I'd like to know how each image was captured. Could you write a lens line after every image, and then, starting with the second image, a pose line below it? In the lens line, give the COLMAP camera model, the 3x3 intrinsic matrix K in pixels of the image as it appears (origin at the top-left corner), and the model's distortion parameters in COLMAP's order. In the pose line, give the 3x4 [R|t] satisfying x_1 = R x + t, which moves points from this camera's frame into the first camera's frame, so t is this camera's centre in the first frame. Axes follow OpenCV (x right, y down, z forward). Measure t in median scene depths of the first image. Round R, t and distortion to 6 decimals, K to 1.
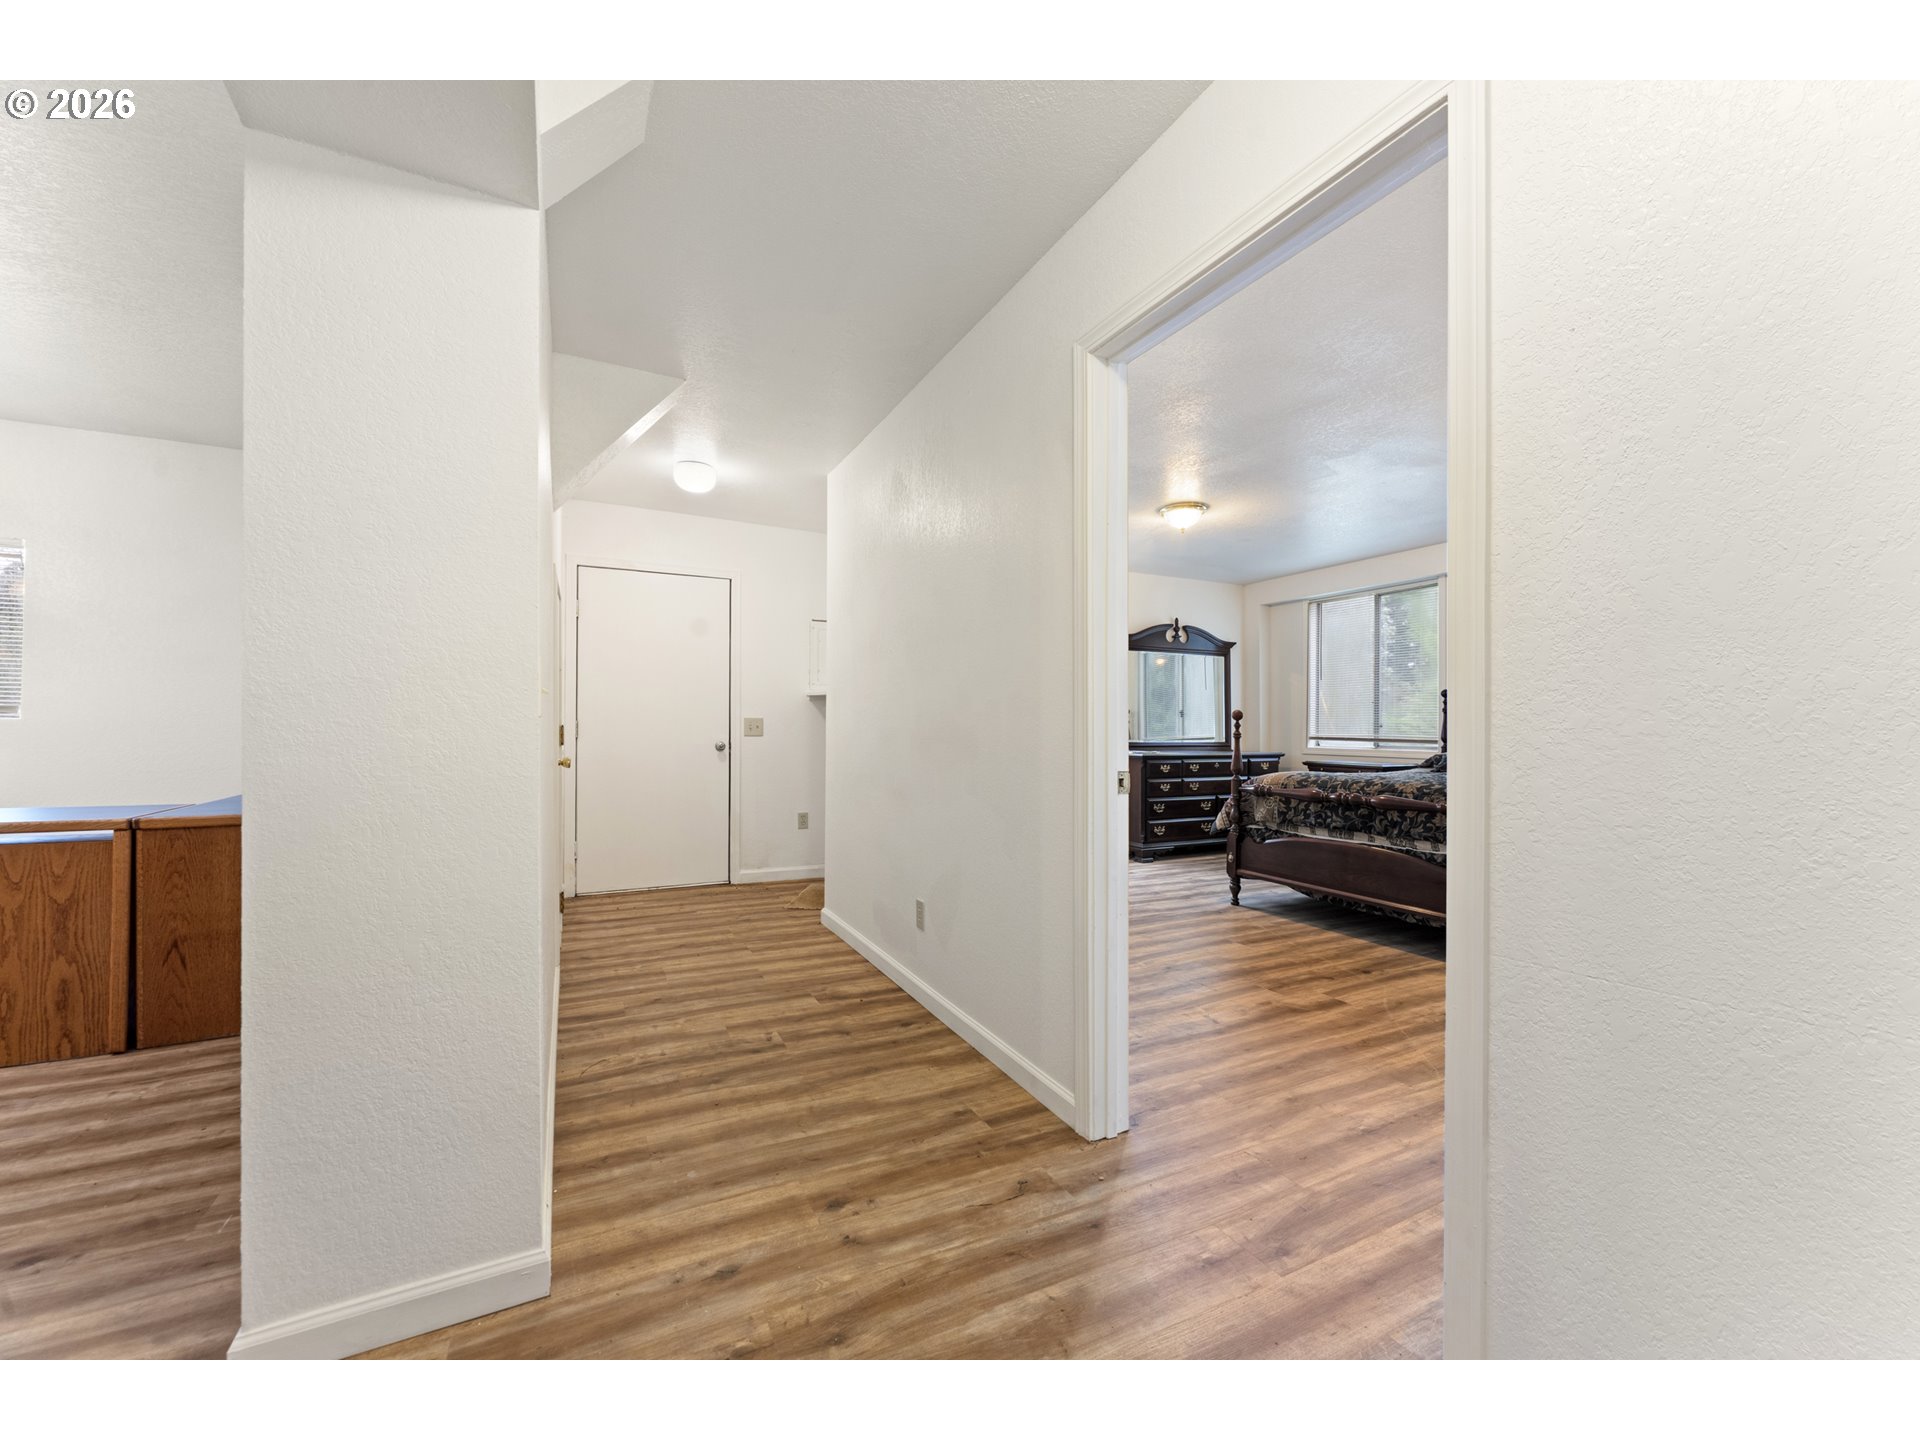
lens RADIAL K [[772.8, 0, 950.6], [0, 772.8, 719.9], [0, 0, 1]] dist [-0.002259, 0.000555]
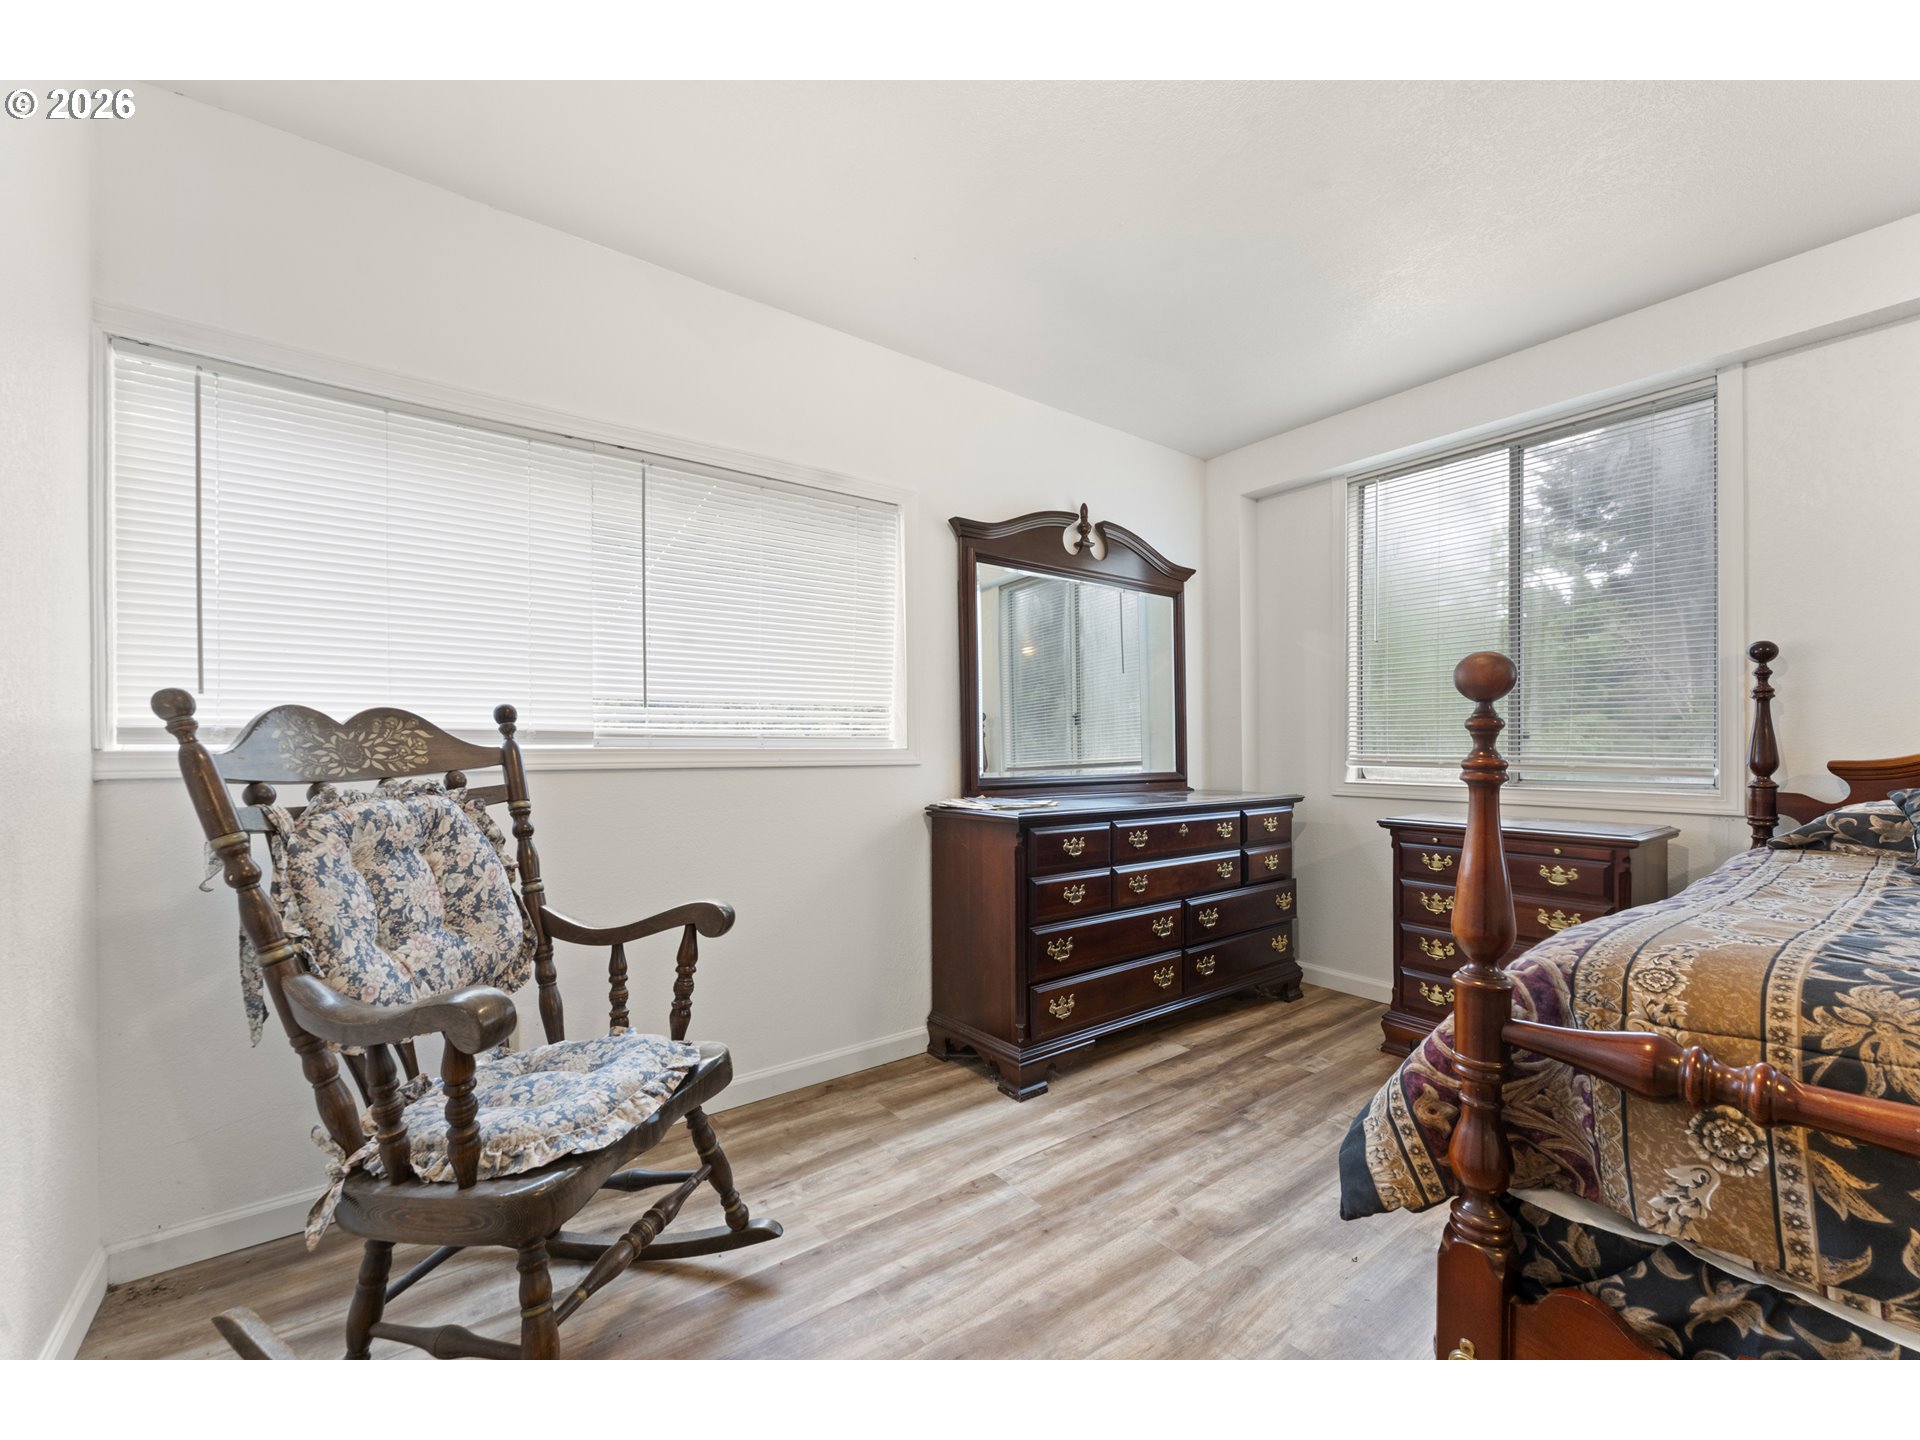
lens RADIAL K [[772.8, 0, 957.7], [0, 772.8, 736.1], [0, 0, 1]] dist [-0.002259, 0.000555]
pose [[0.980966, -0.006065, 0.194083, 0.230669], [0.006640, 0.999975, -0.002309, 0.010919], [-0.194064, 0.003554, 0.980982, 1.006292]]
